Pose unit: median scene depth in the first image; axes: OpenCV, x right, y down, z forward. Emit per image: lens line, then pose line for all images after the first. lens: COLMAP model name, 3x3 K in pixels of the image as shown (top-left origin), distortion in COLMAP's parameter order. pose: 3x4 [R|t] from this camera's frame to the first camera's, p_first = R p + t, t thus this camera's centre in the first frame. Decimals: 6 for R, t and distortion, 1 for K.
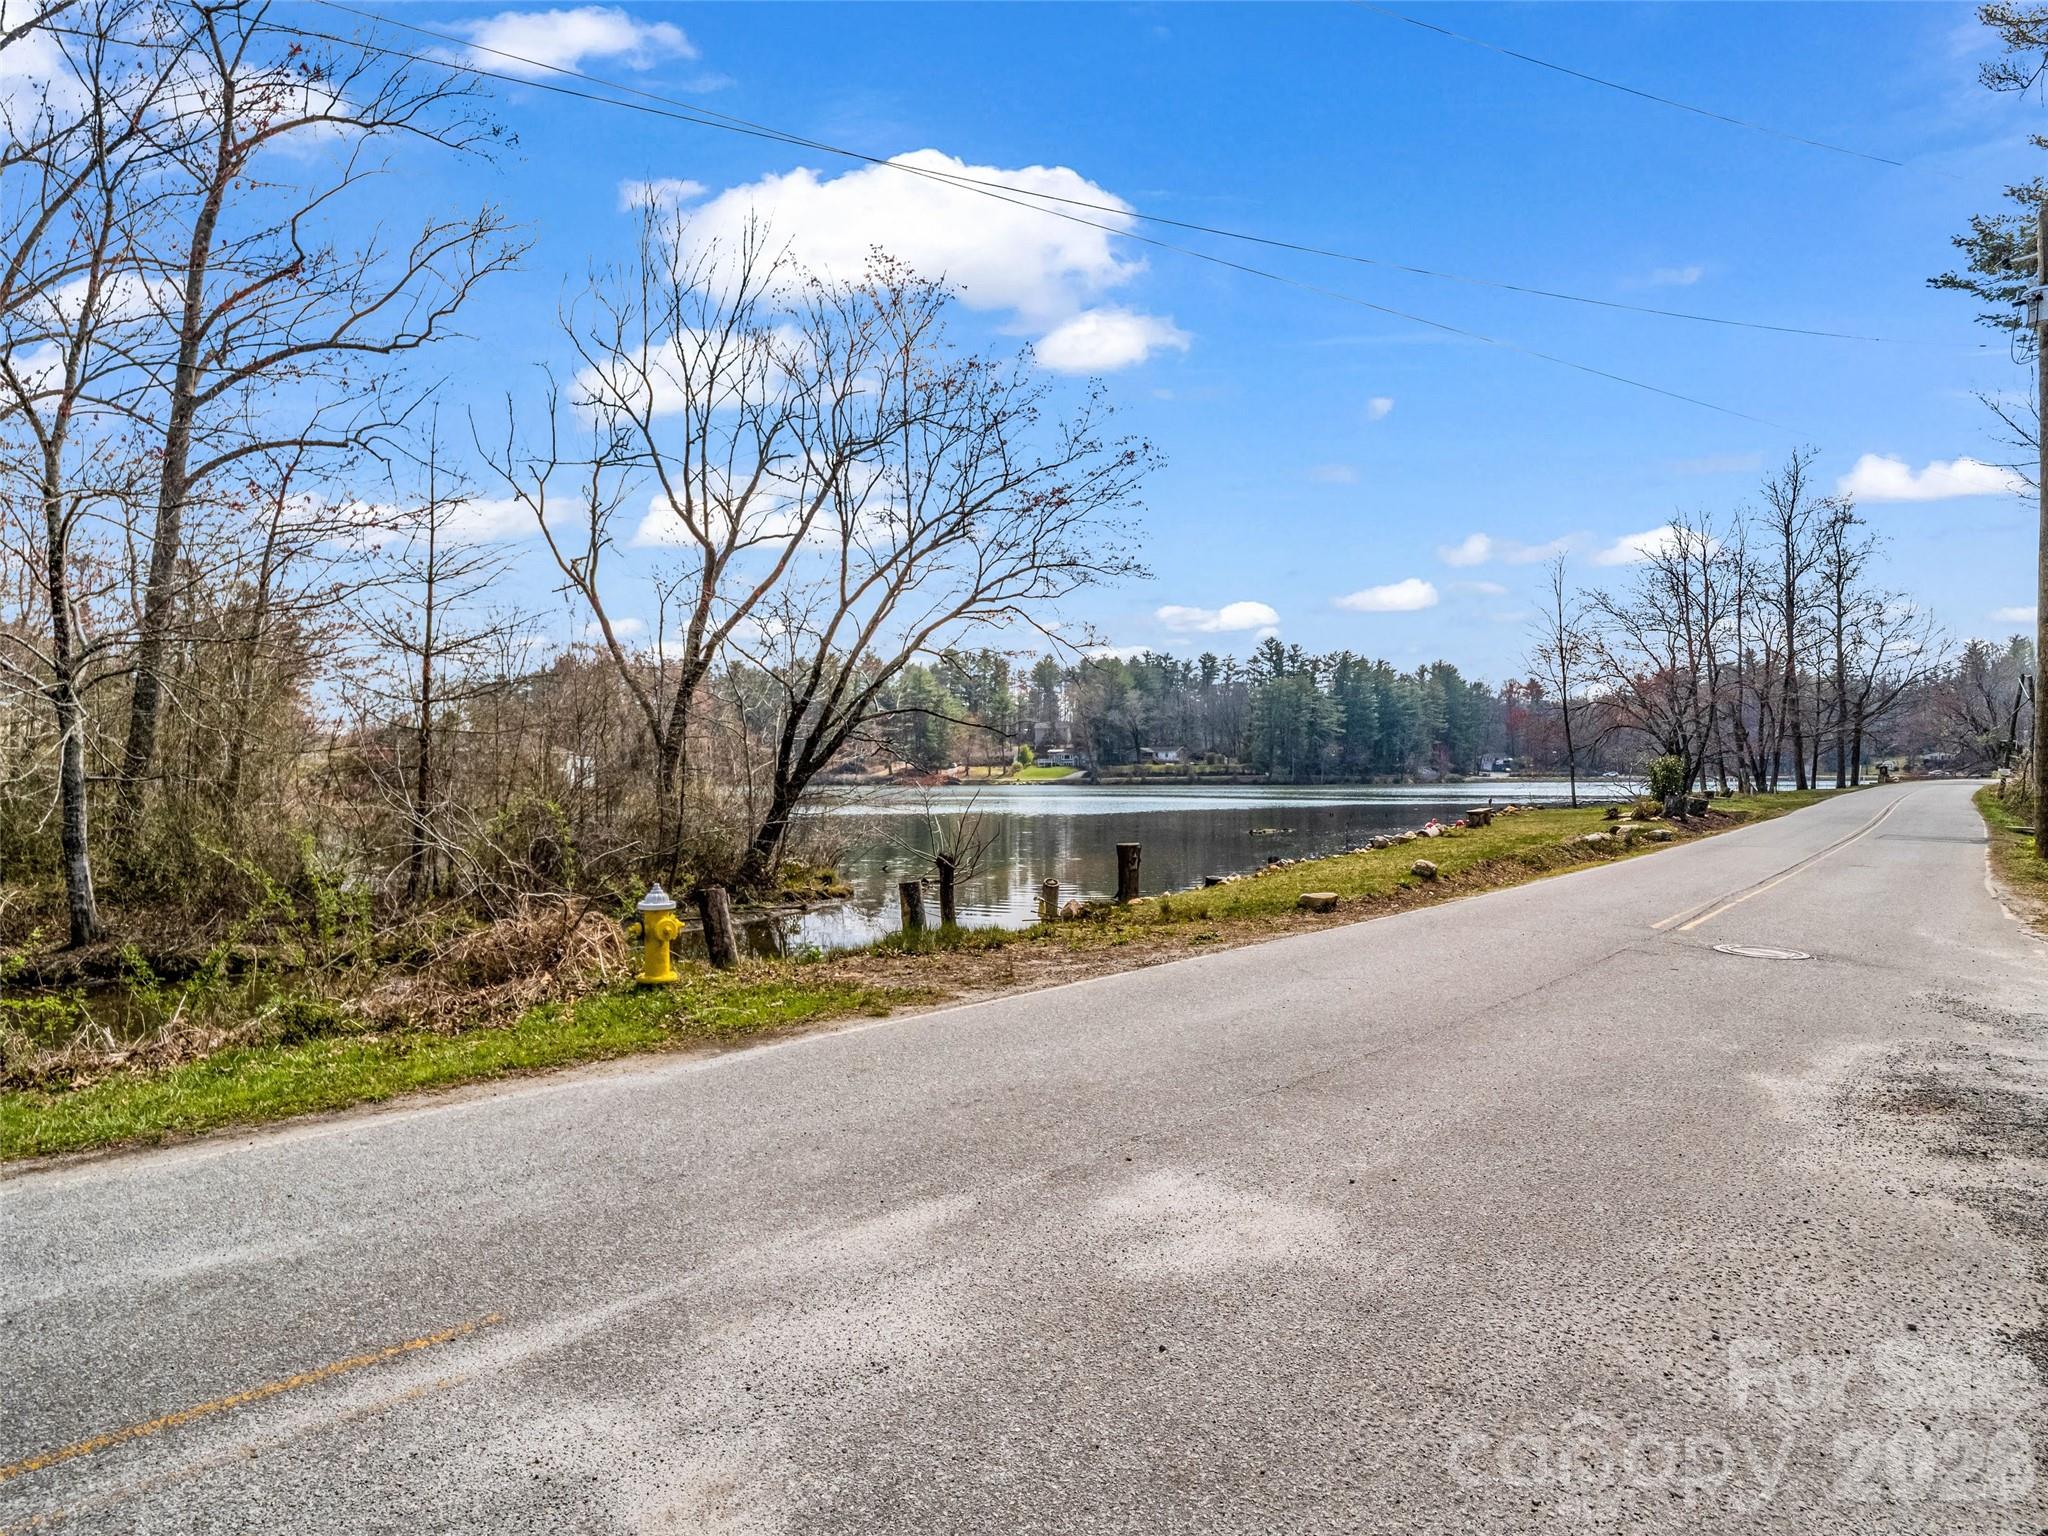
lens RADIAL K [[940.3, 0, 1024.0], [0, 940.3, 768.0], [0, 0, 1]] dist [-0.000370, -0.003652]
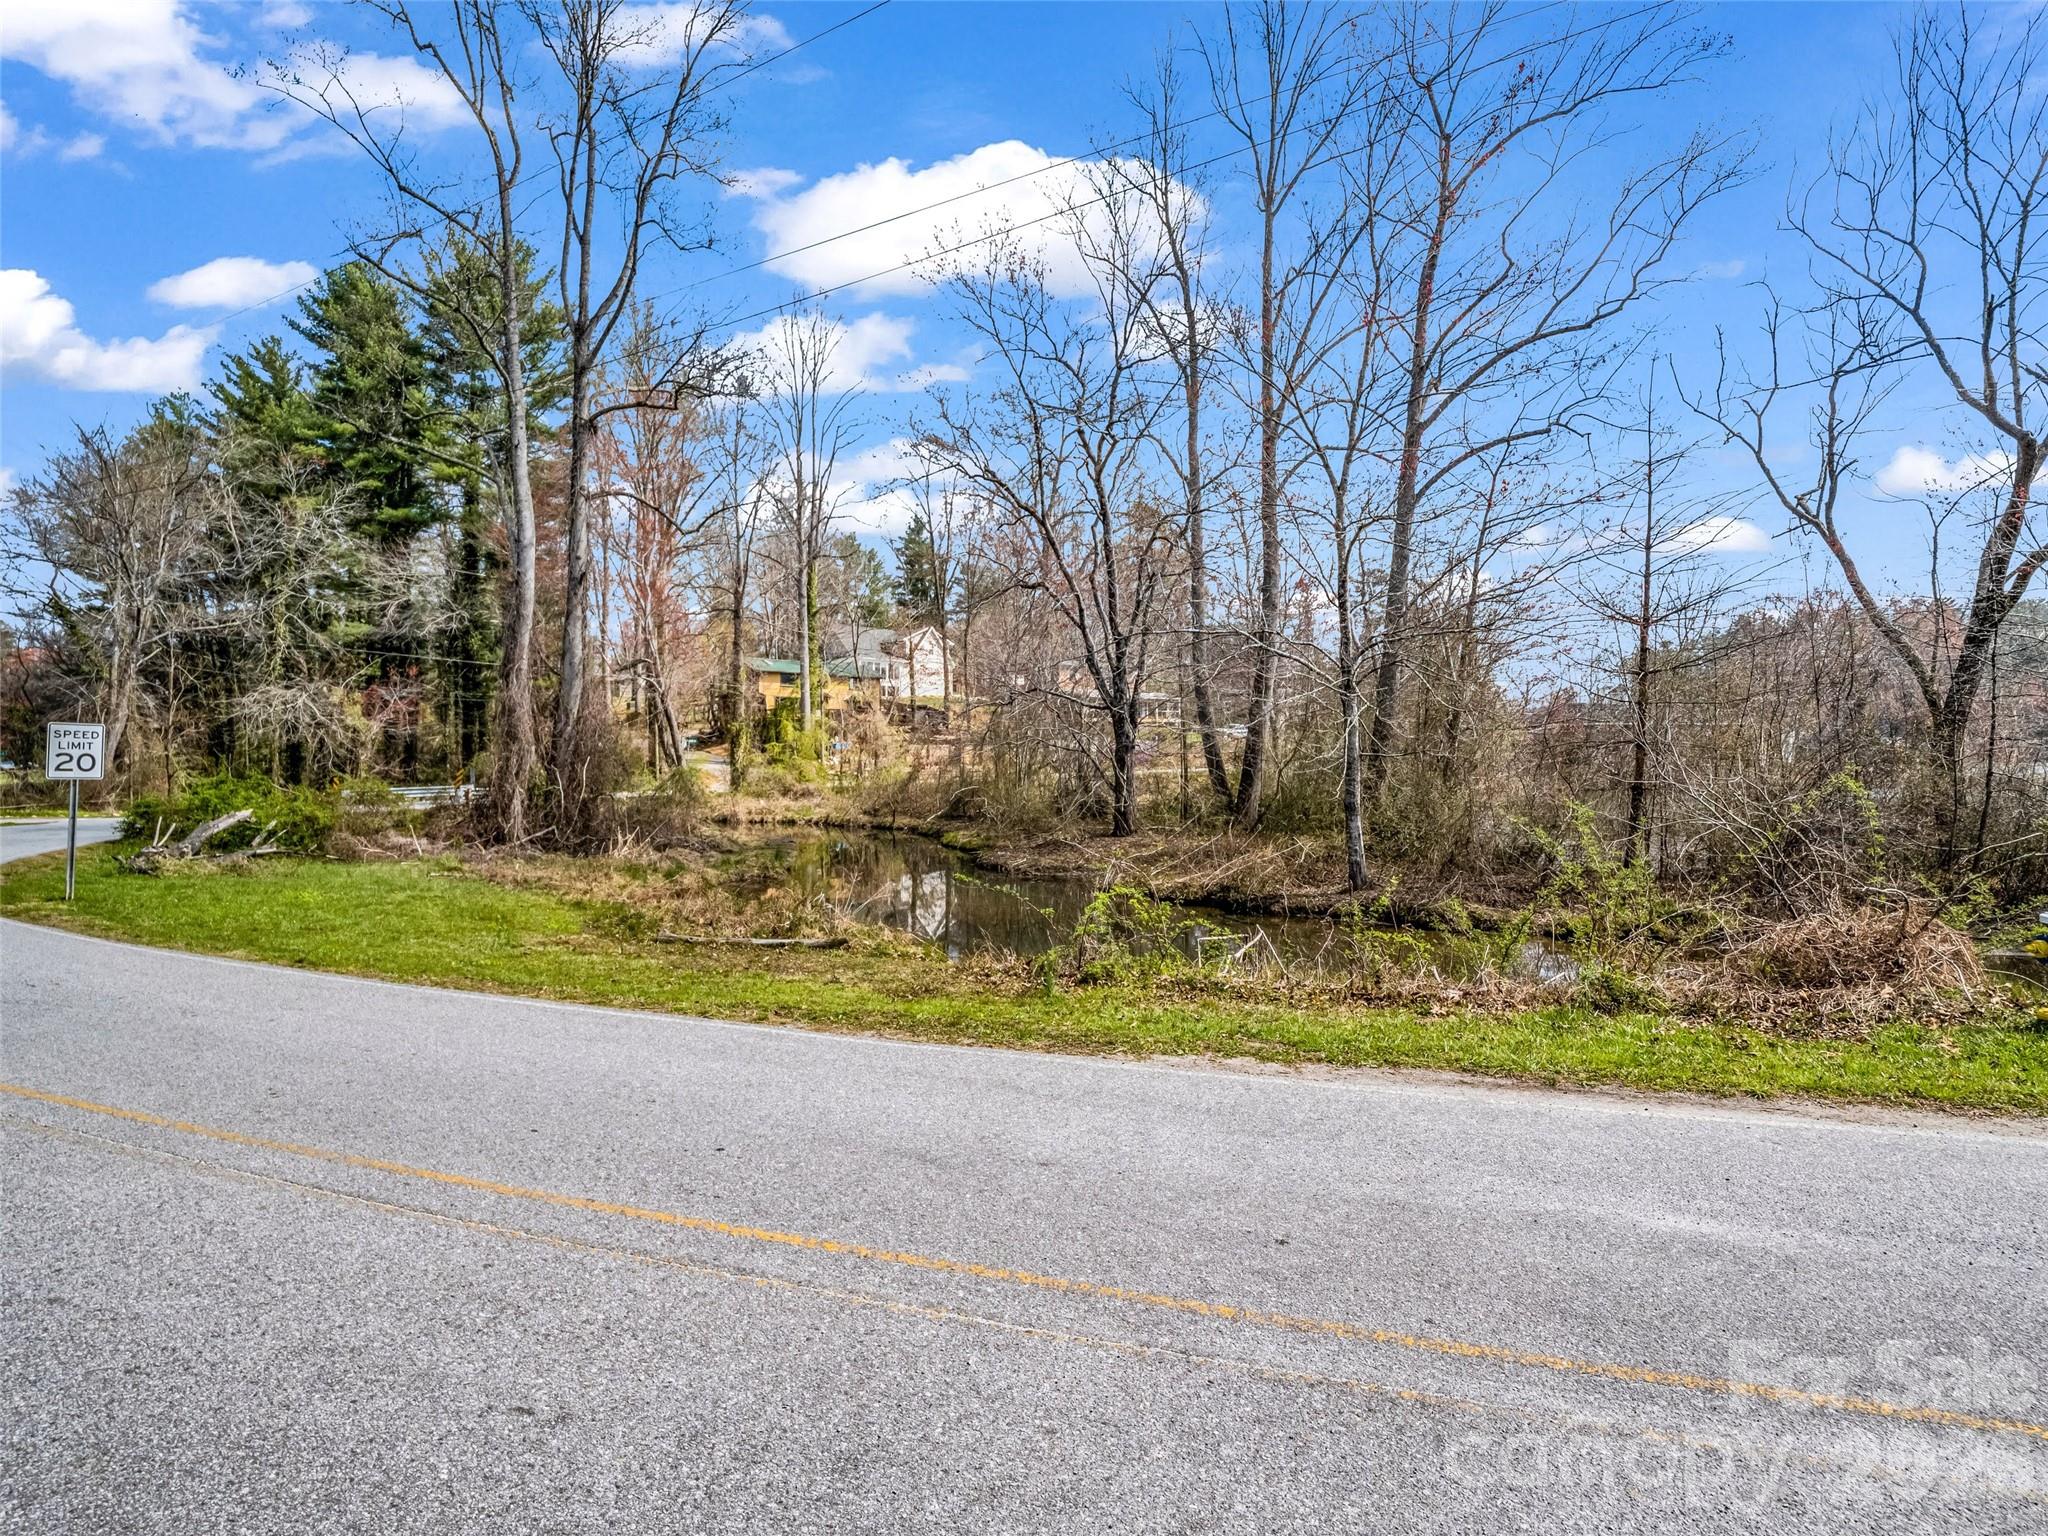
lens RADIAL K [[972.3, 0, 1022.6], [0, 972.3, 738.9], [0, 0, 1]] dist [-0.000754, -0.004822]
pose [[0.591508, -0.018526, -0.806086, -0.231880], [0.014581, 0.999818, -0.012279, -0.000352], [0.806167, -0.004491, 0.591671, -0.109725]]
